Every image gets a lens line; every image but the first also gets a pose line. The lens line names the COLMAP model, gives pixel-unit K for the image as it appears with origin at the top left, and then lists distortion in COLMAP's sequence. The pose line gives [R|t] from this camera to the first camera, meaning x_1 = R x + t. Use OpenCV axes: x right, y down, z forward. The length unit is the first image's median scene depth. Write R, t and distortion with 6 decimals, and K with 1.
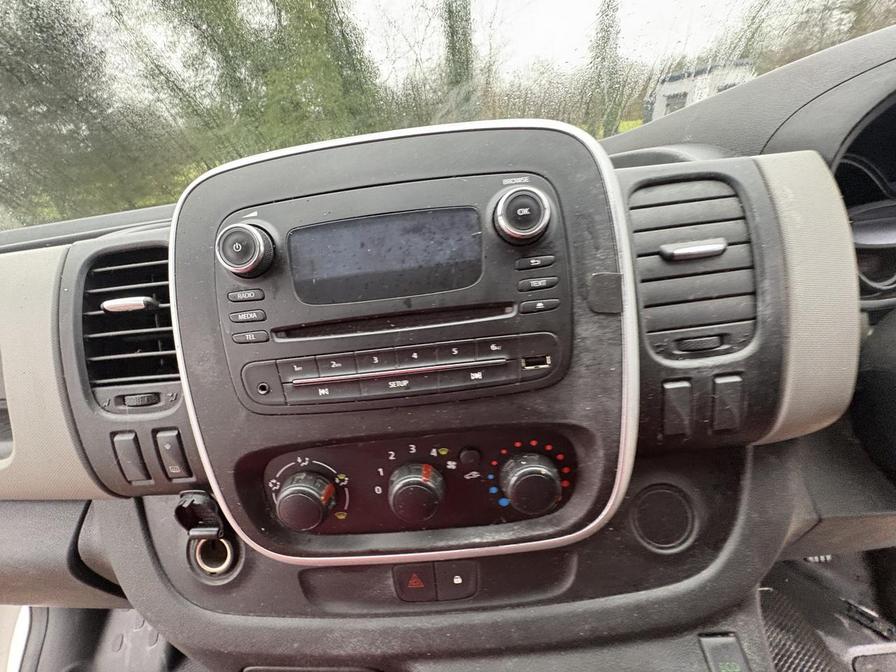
lens RADIAL K [[354.2, 0, 446.8], [0, 354.2, 336.5], [0, 0, 1]] dist [-0.000464, -0.000343]
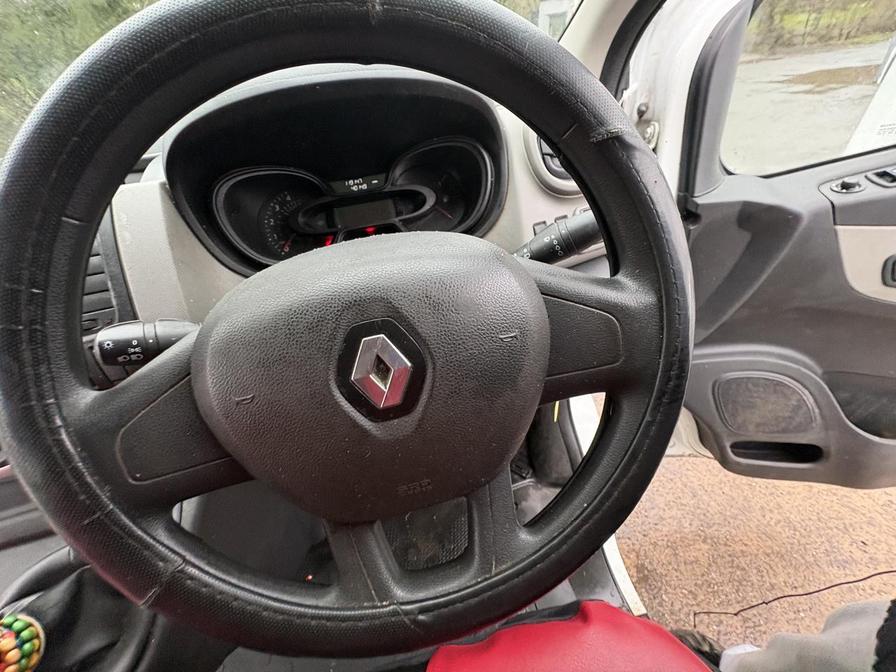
lens RADIAL K [[354.2, 0, 446.5], [0, 354.2, 333.8], [0, 0, 1]] dist [-0.000464, -0.000343]
pose [[0.971787, -0.127721, 0.198286, 1.732381], [0.094520, 0.981120, 0.168726, -0.053228], [-0.216092, -0.145224, 0.965512, -0.698642]]
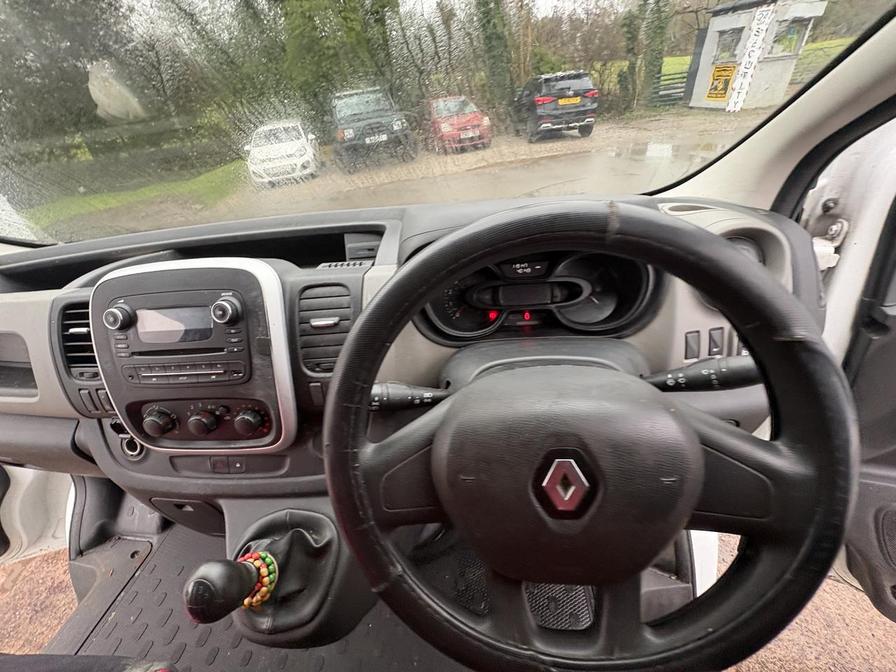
lens RADIAL K [[354.2, 0, 449.9], [0, 354.2, 334.4], [0, 0, 1]] dist [-0.000464, -0.000343]
pose [[0.997129, 0.049352, -0.057429, 1.424812], [-0.041535, 0.990627, 0.130129, -0.435439], [0.063312, -0.127370, 0.989833, -0.957627]]
